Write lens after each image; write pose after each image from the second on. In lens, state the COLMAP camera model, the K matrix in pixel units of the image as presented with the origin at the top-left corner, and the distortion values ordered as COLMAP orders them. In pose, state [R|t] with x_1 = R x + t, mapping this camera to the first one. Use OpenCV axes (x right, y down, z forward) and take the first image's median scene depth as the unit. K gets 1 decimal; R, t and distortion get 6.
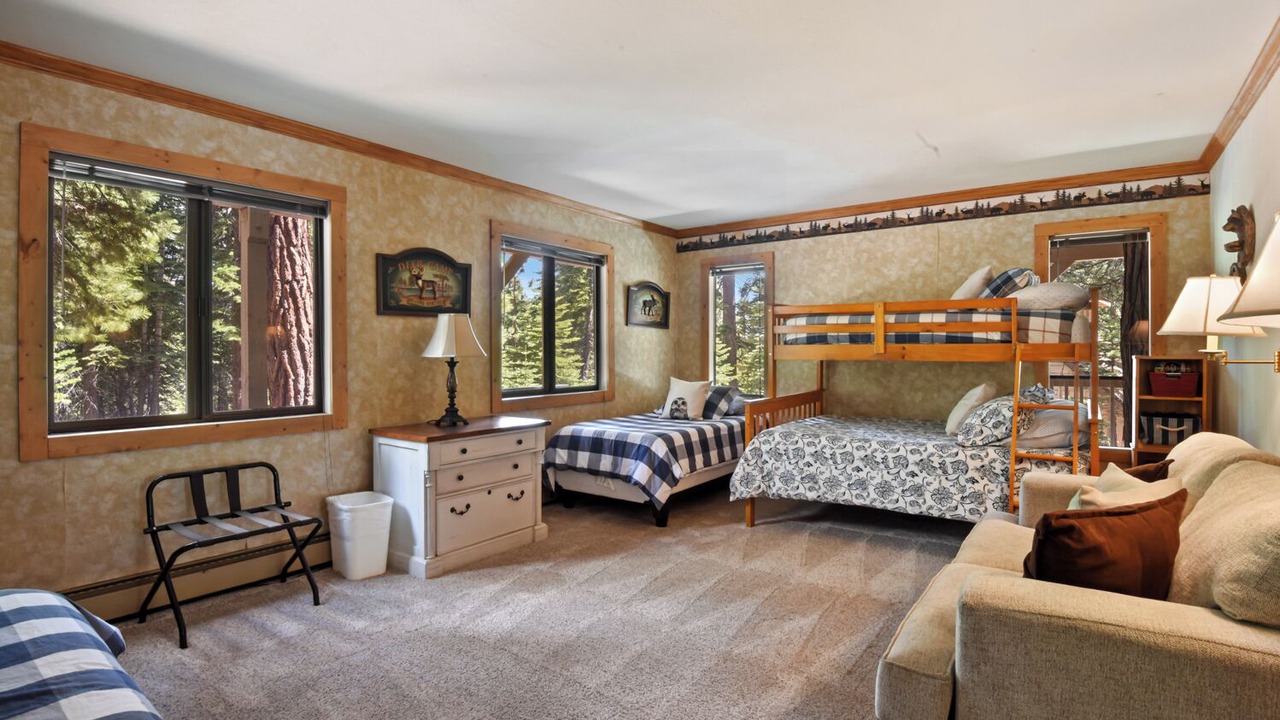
lens RADIAL K [[603.7, 0, 633.0], [0, 603.7, 353.4], [0, 0, 1]] dist [-0.011222, -0.015722]
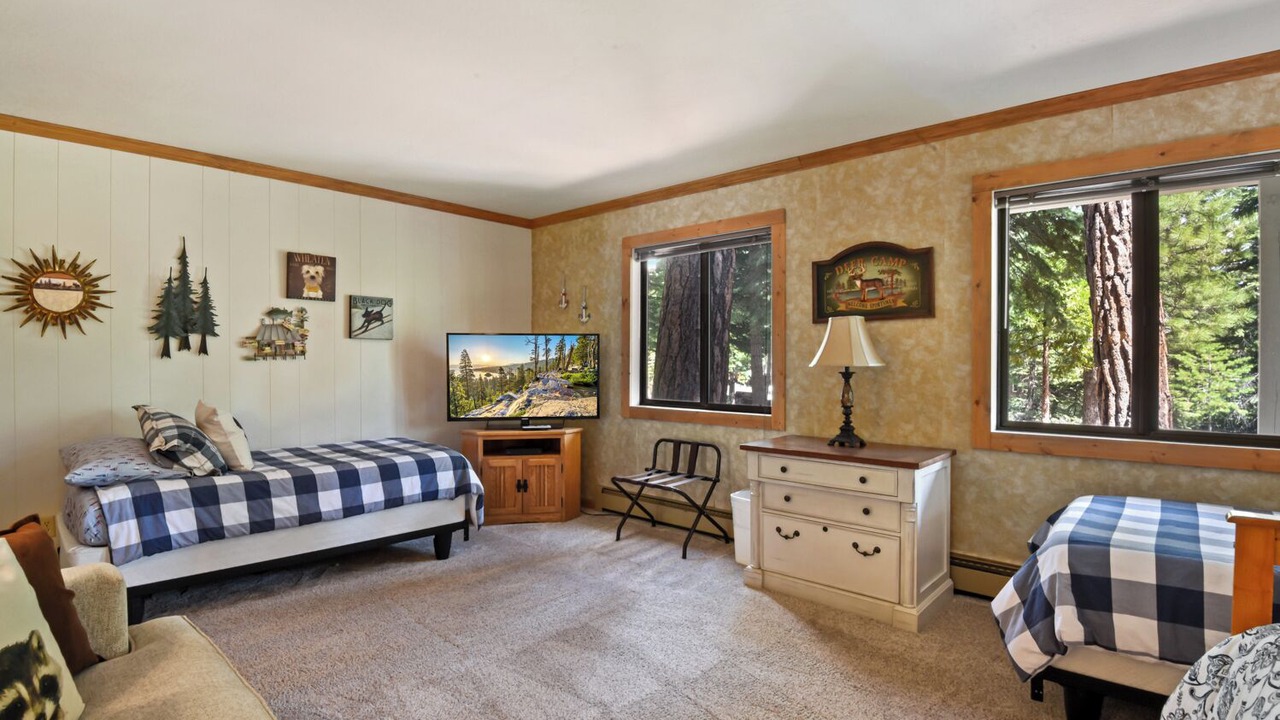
lens RADIAL K [[603.7, 0, 636.1], [0, 603.7, 365.7], [0, 0, 1]] dist [-0.011222, -0.015722]
pose [[-0.076039, 0.012768, -0.997023, 0.582109], [-0.006305, 0.999892, 0.013285, -0.005319], [0.997085, 0.007296, -0.075951, 0.761706]]
